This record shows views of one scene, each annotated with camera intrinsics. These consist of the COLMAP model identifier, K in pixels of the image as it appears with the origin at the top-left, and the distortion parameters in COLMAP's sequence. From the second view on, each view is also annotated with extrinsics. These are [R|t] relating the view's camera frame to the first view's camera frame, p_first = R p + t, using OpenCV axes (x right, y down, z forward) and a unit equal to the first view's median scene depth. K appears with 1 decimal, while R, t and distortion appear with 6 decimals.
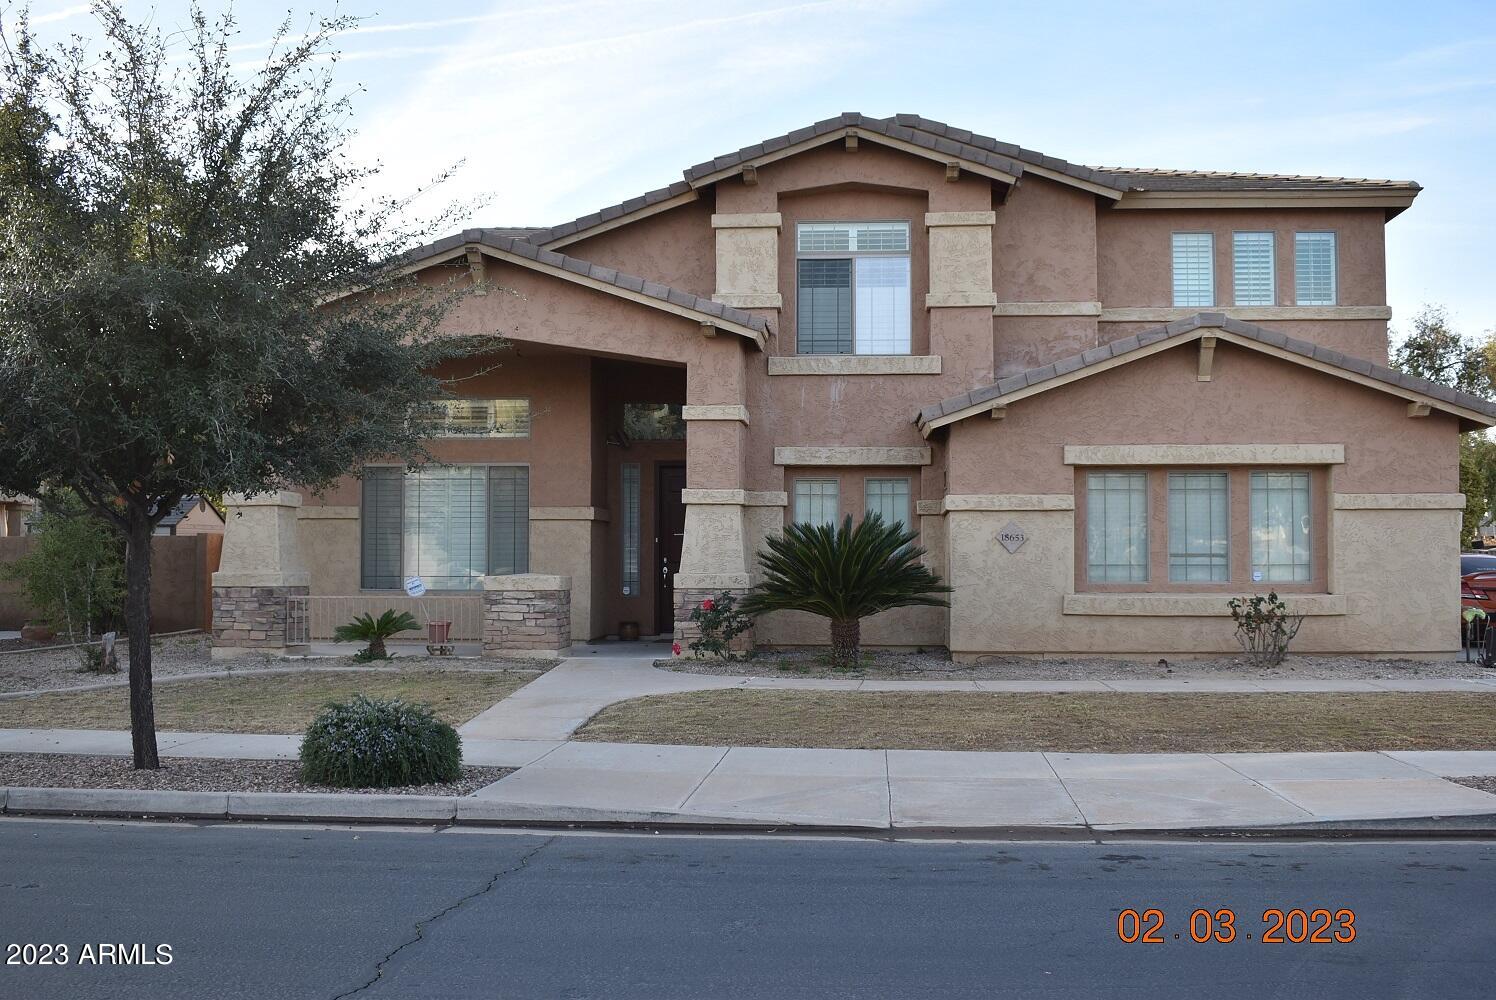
lens RADIAL K [[1565.5, 0, 748.0], [0, 1565.5, 500.0], [0, 0, 1]] dist [-0.011627, -0.022042]
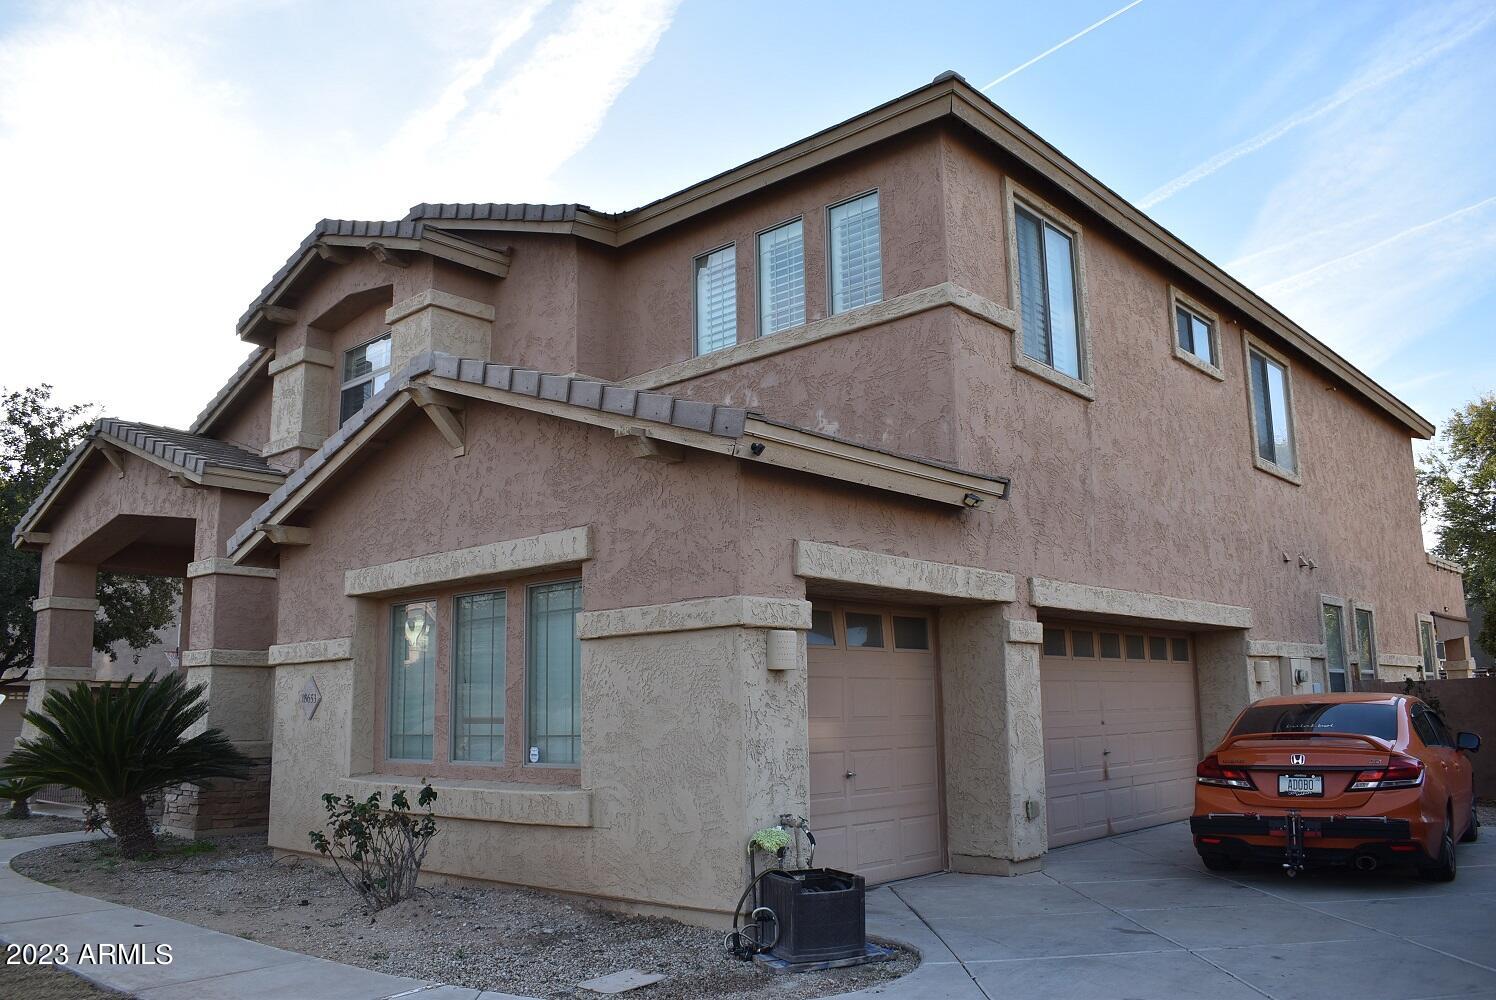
lens RADIAL K [[1182.2, 0, 748.0], [0, 1182.2, 500.0], [0, 0, 1]] dist [-0.093467, 0.004259]
pose [[0.771896, -0.127659, -0.622800, 0.698857], [0.042584, 0.987814, -0.149700, 0.022727], [0.634321, 0.089031, 0.767926, 0.699273]]
